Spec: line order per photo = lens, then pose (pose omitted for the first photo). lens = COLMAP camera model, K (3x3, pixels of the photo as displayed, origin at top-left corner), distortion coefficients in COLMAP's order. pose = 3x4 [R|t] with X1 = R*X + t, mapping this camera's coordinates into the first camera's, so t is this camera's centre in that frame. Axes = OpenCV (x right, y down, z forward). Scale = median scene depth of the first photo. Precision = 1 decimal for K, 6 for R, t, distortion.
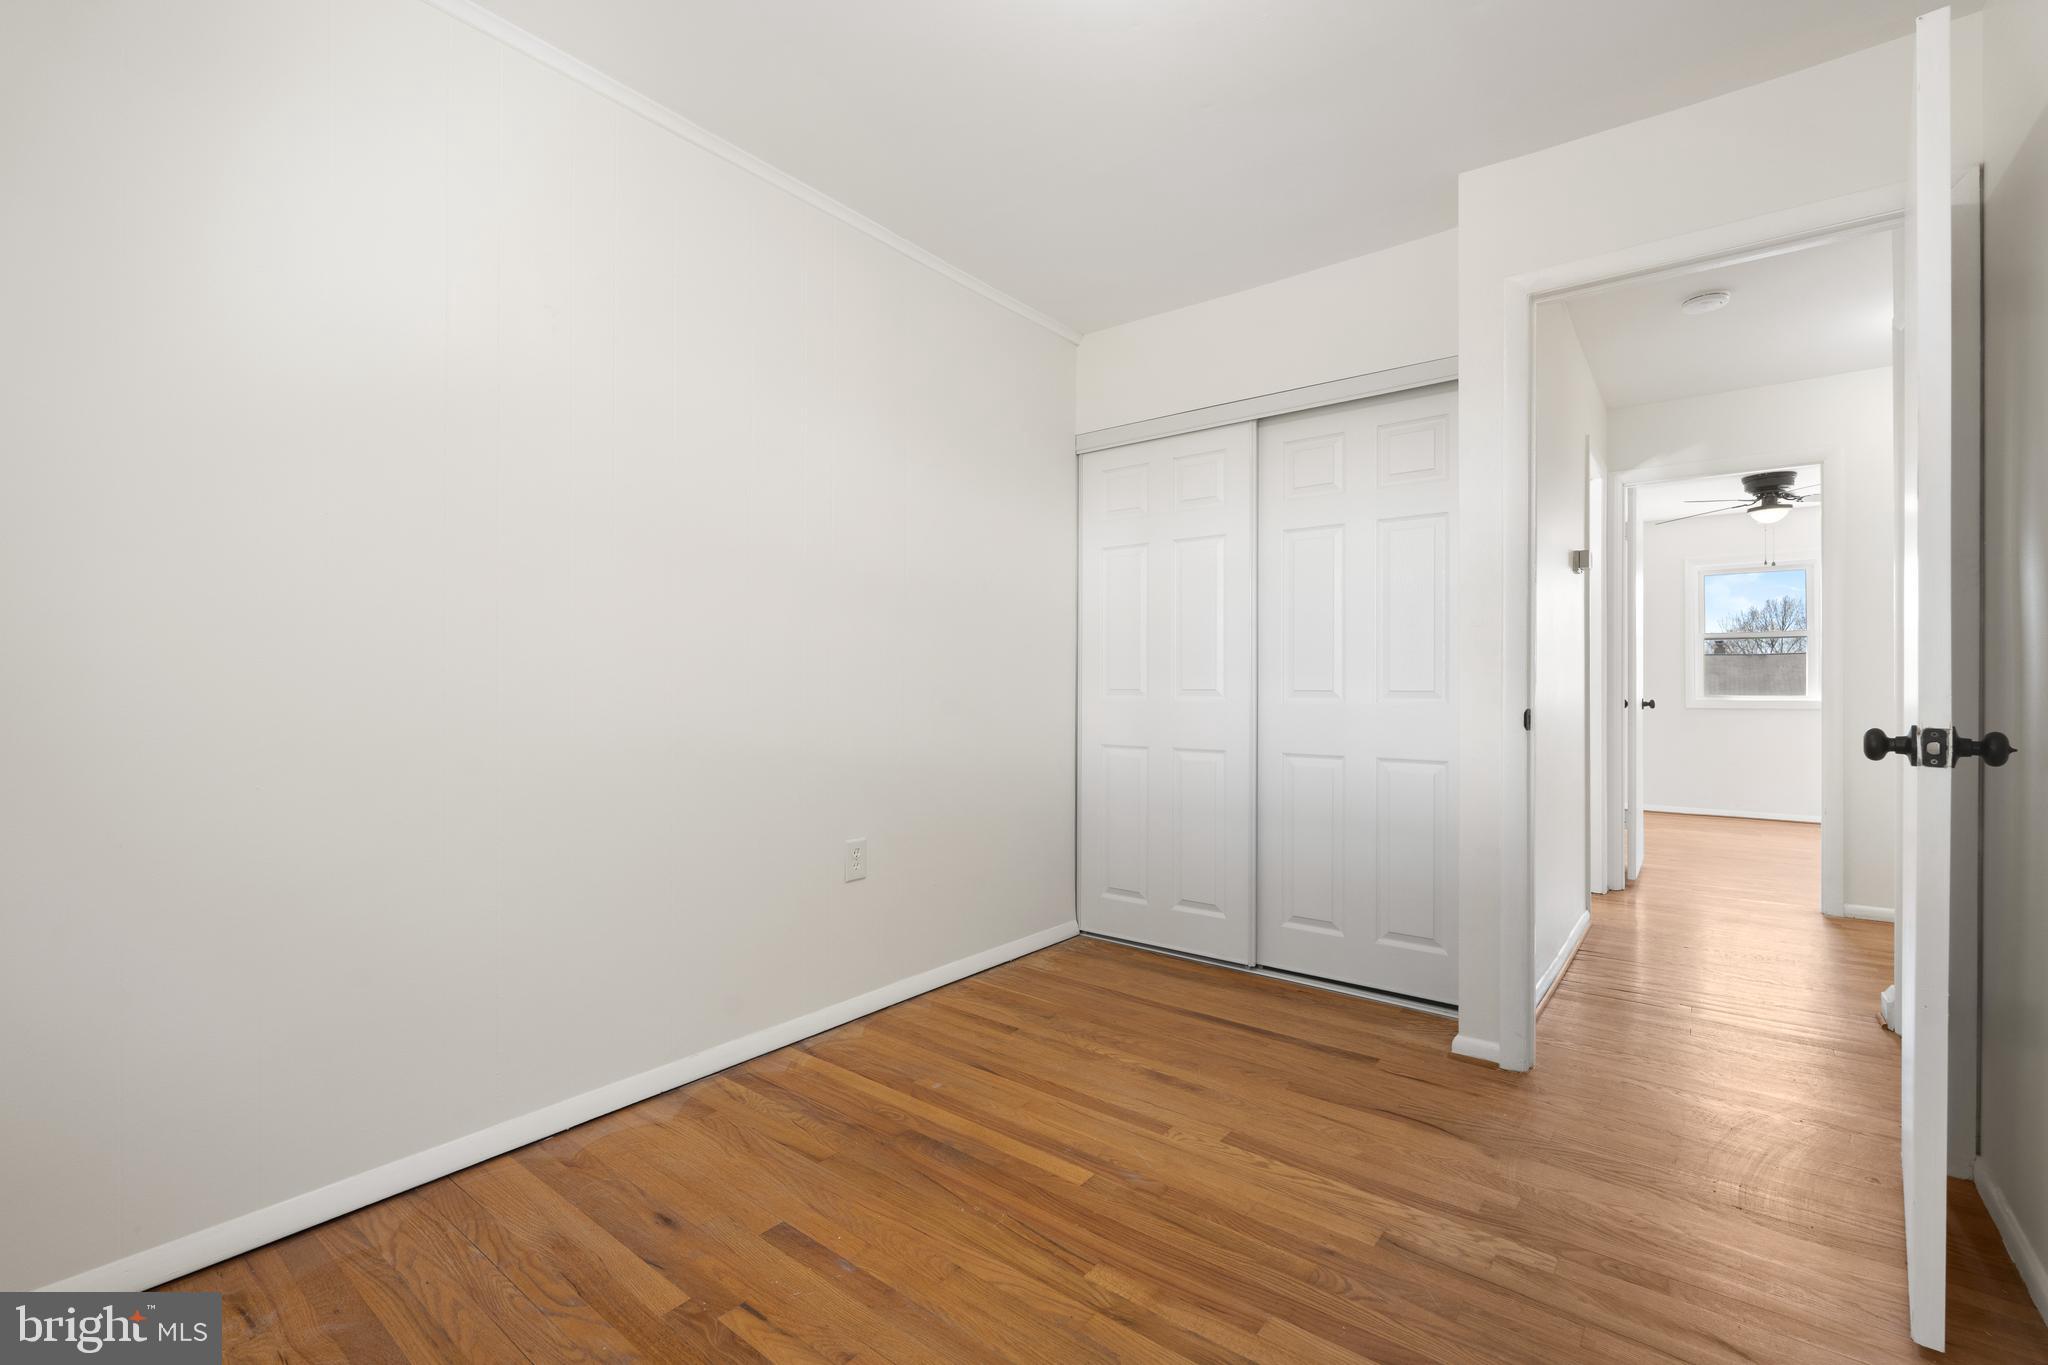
lens RADIAL K [[903.3, 0, 1033.7], [0, 903.3, 686.3], [0, 0, 1]] dist [-0.003672, 0.001188]
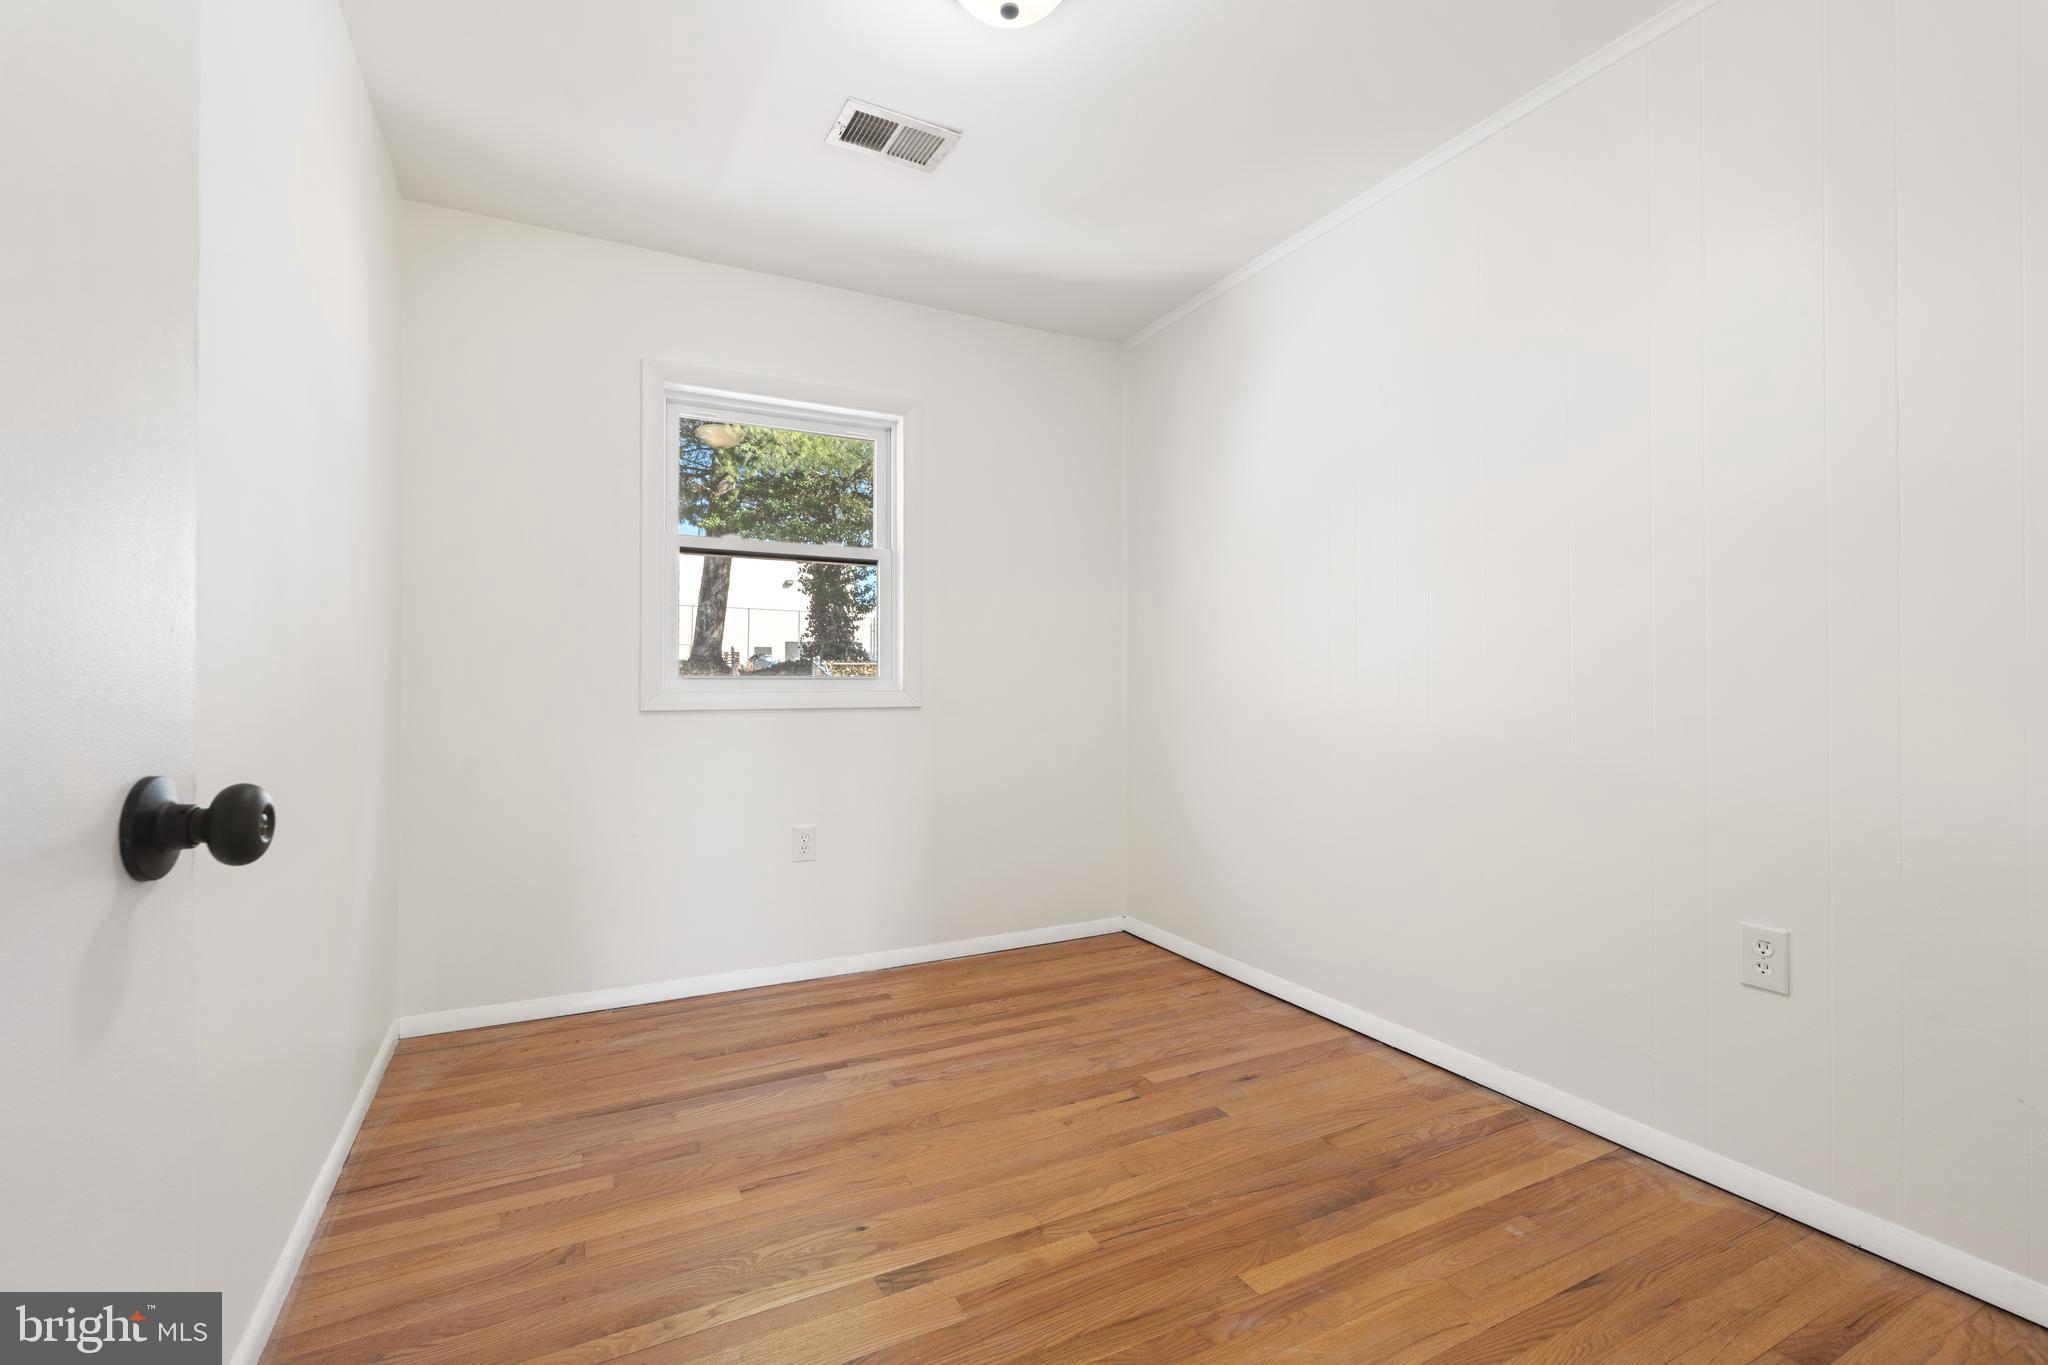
lens RADIAL K [[903.3, 0, 1017.0], [0, 903.3, 679.0], [0, 0, 1]] dist [-0.003672, 0.001188]
pose [[-0.422846, -0.005285, -0.906186, 0.875852], [-0.004926, 0.999982, -0.003533, -0.006922], [0.906188, 0.002970, -0.422864, 1.118862]]
